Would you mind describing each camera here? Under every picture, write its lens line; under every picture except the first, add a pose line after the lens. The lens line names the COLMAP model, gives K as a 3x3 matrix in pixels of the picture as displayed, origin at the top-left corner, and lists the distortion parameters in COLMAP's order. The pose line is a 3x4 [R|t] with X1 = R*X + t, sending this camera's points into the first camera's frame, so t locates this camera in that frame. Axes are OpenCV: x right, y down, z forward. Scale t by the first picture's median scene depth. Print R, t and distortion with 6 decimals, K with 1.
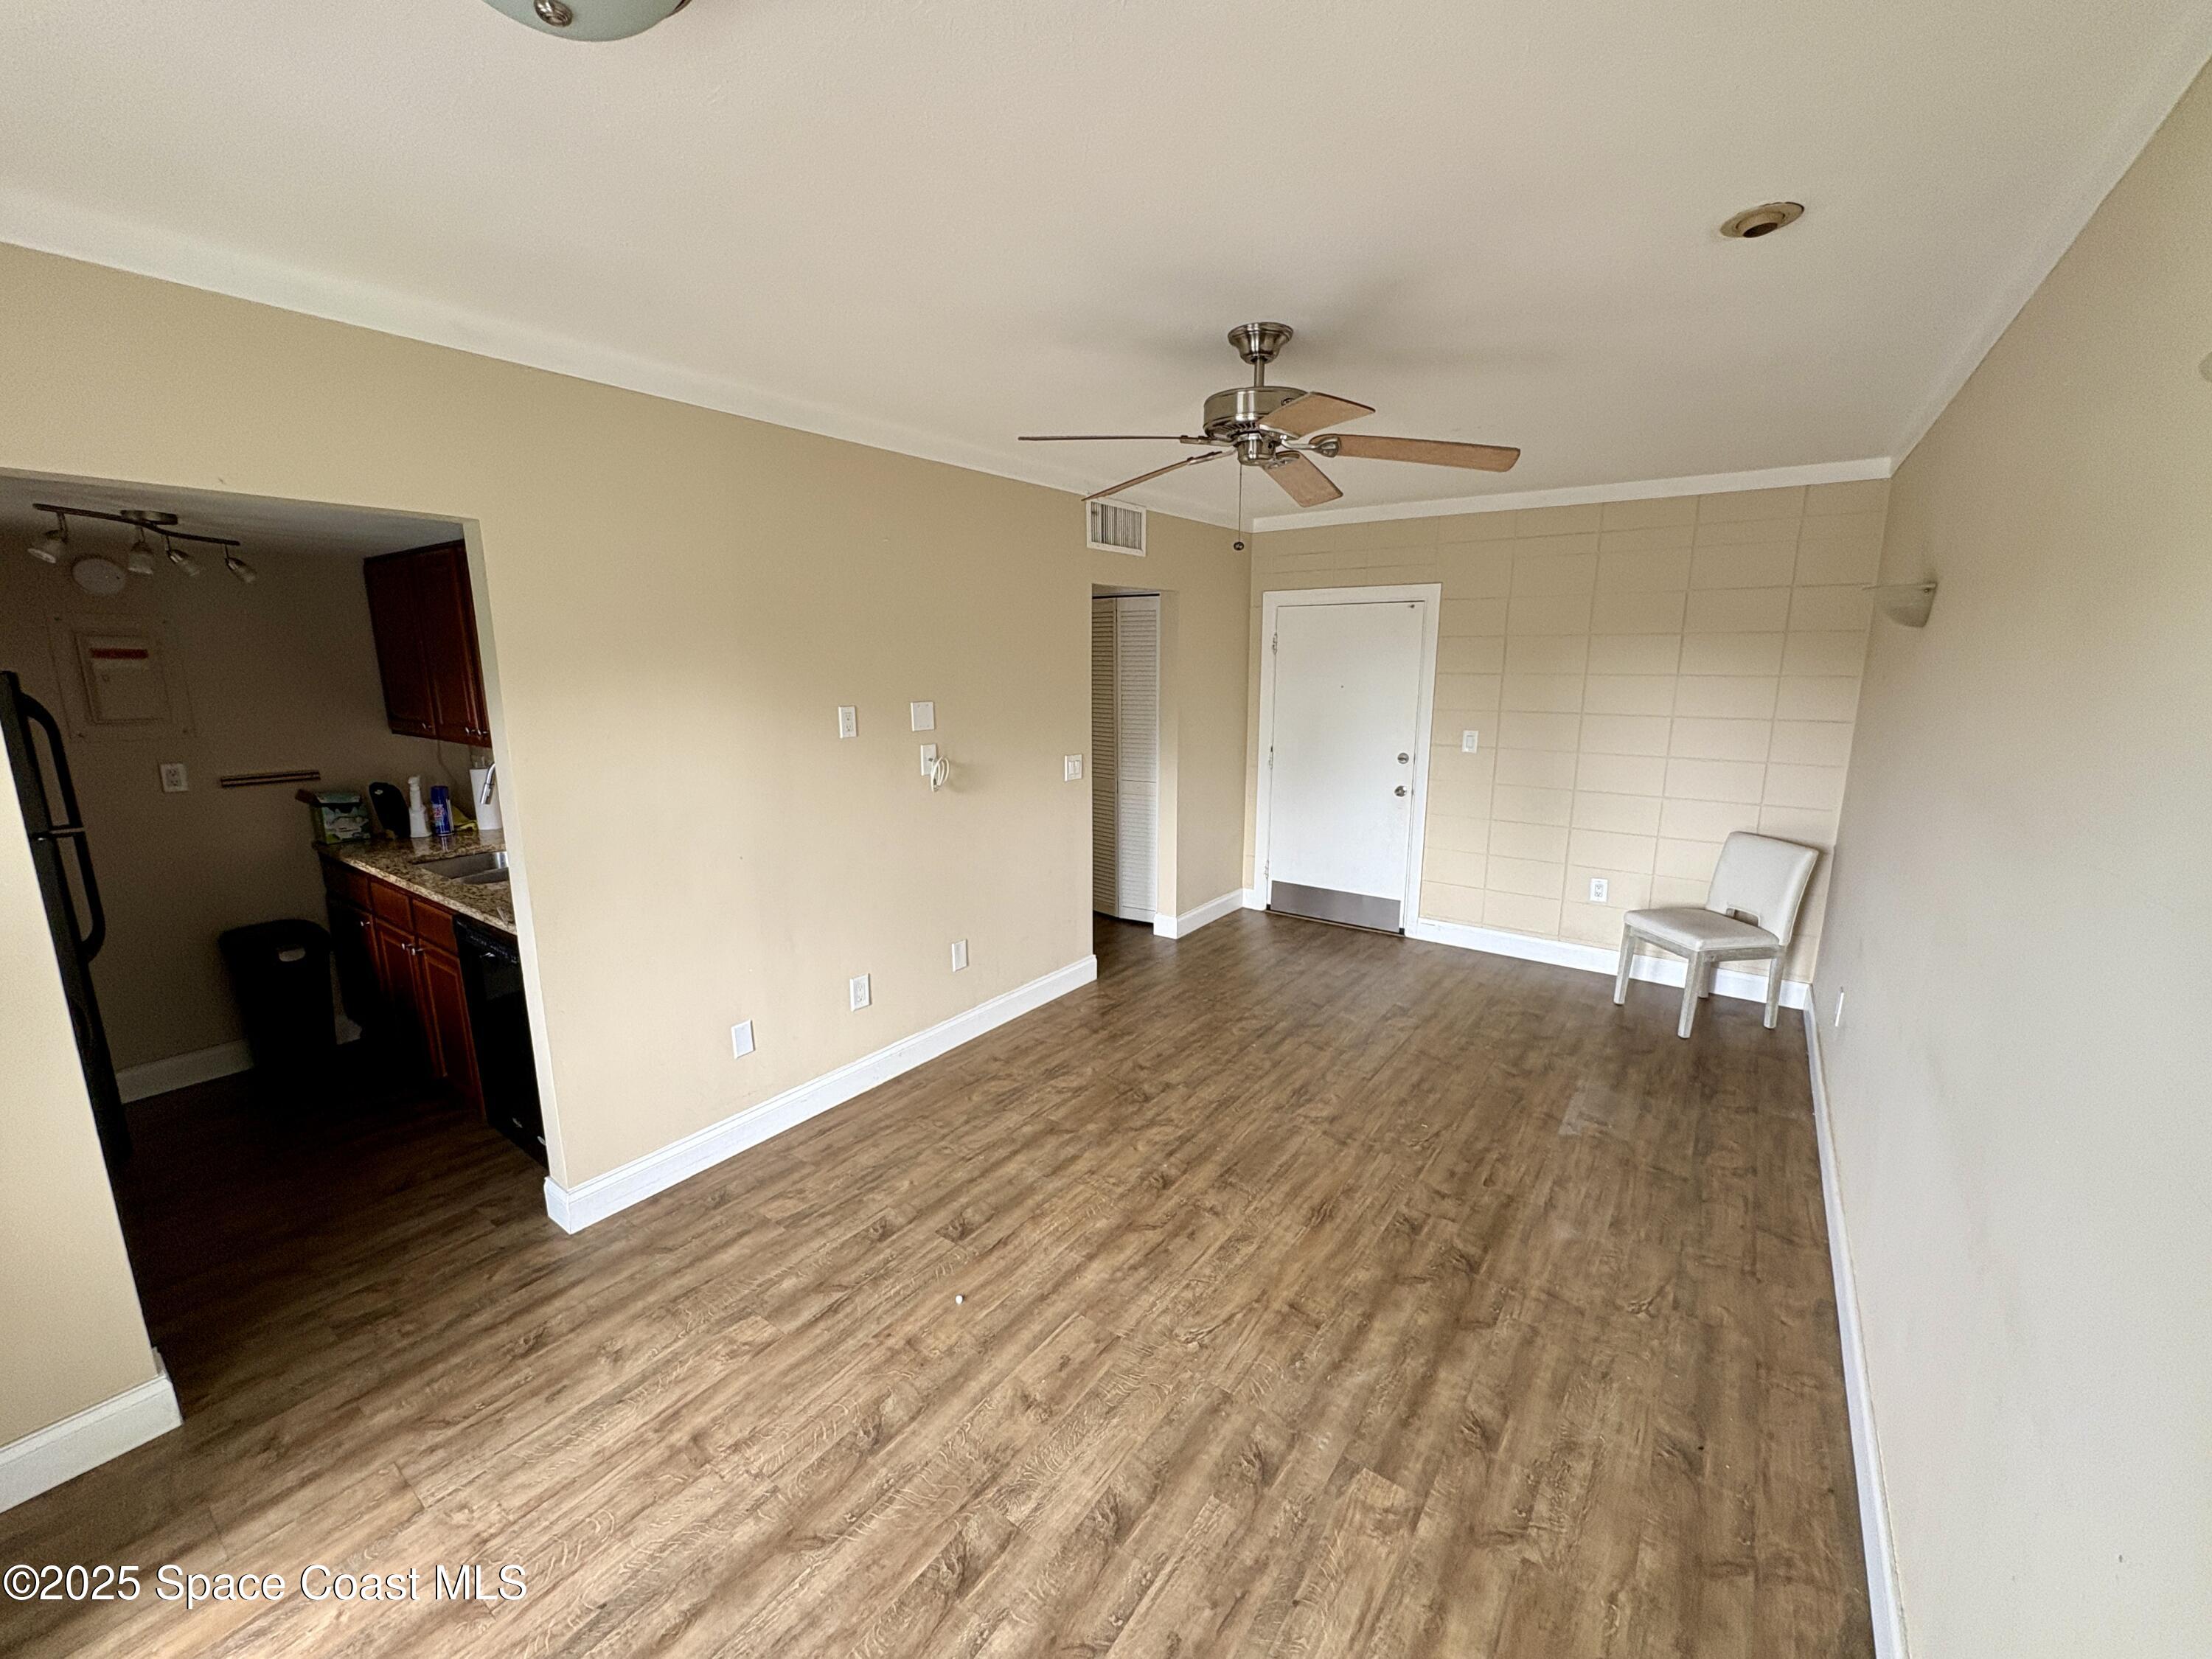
lens RADIAL K [[880.6, 0, 1106.0], [0, 880.6, 829.5], [0, 0, 1]] dist [0.000874, -0.000003]
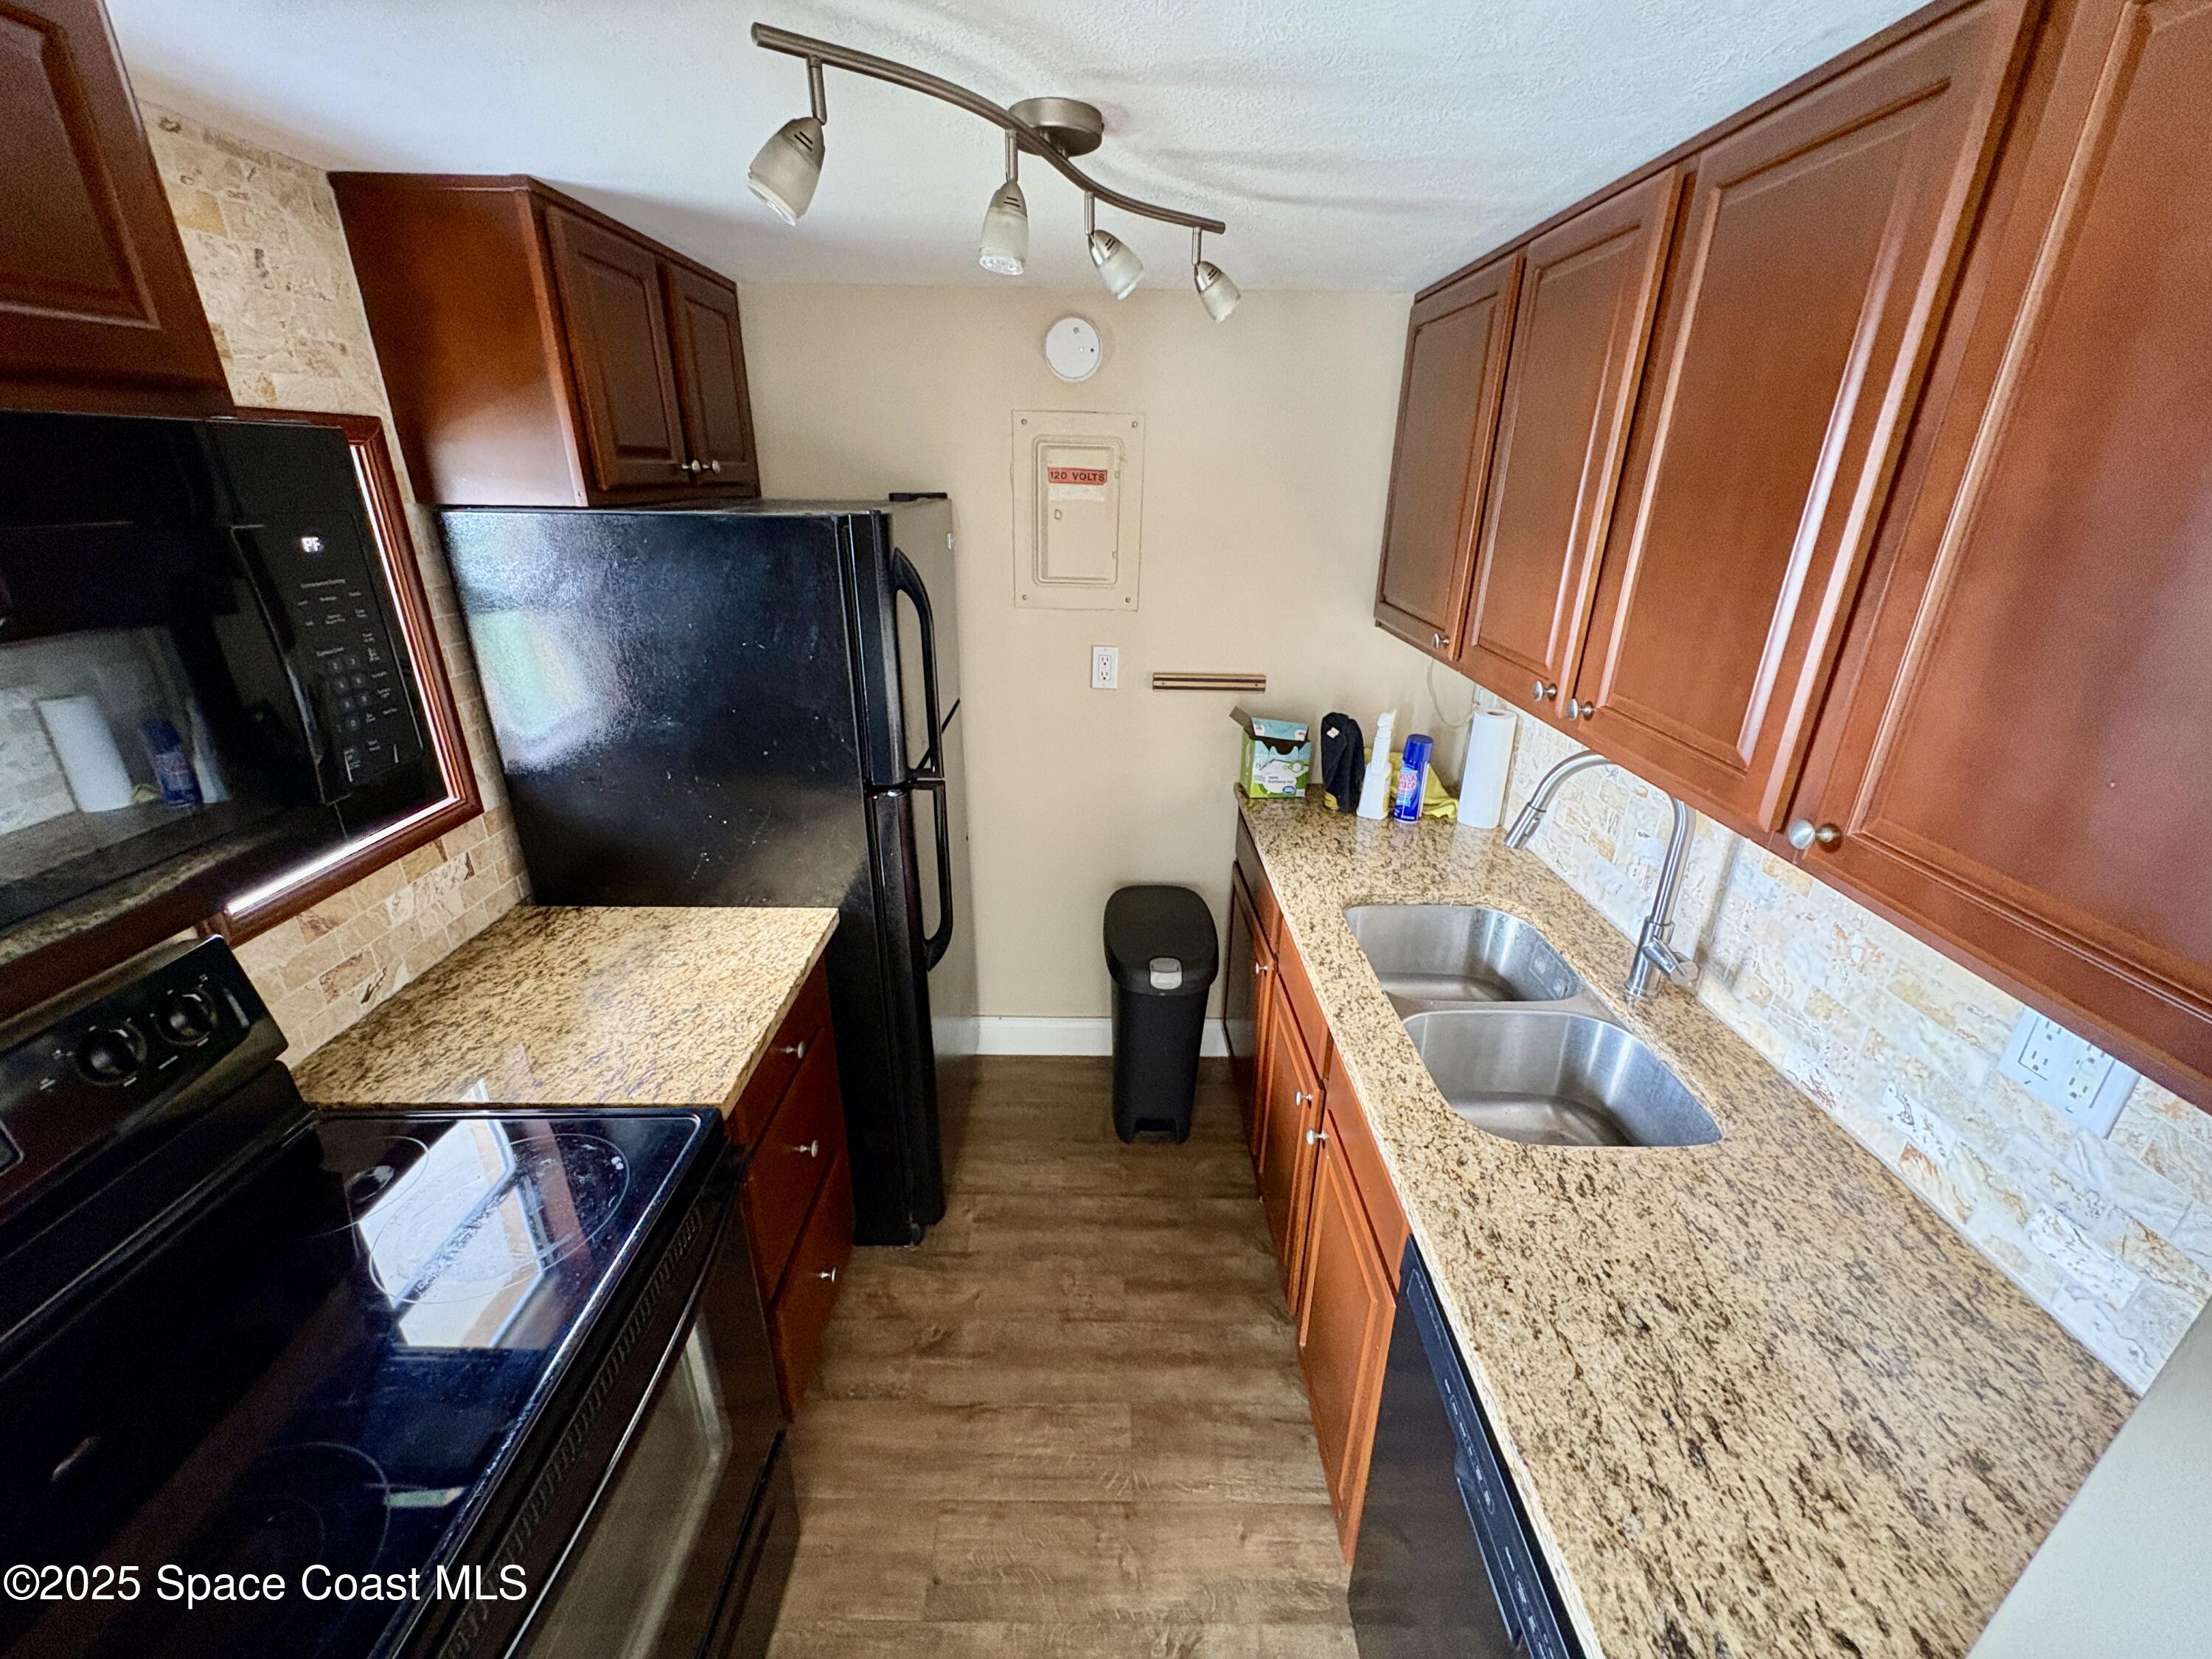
lens RADIAL K [[875.7, 0, 1106.0], [0, 875.7, 829.5], [0, 0, 1]] dist [-0.000547, 0.000091]
pose [[0.586789, 0.312001, -0.747217, -0.174764], [-0.166040, 0.949541, 0.266089, -0.041439], [0.792533, -0.032070, 0.608985, 0.199860]]
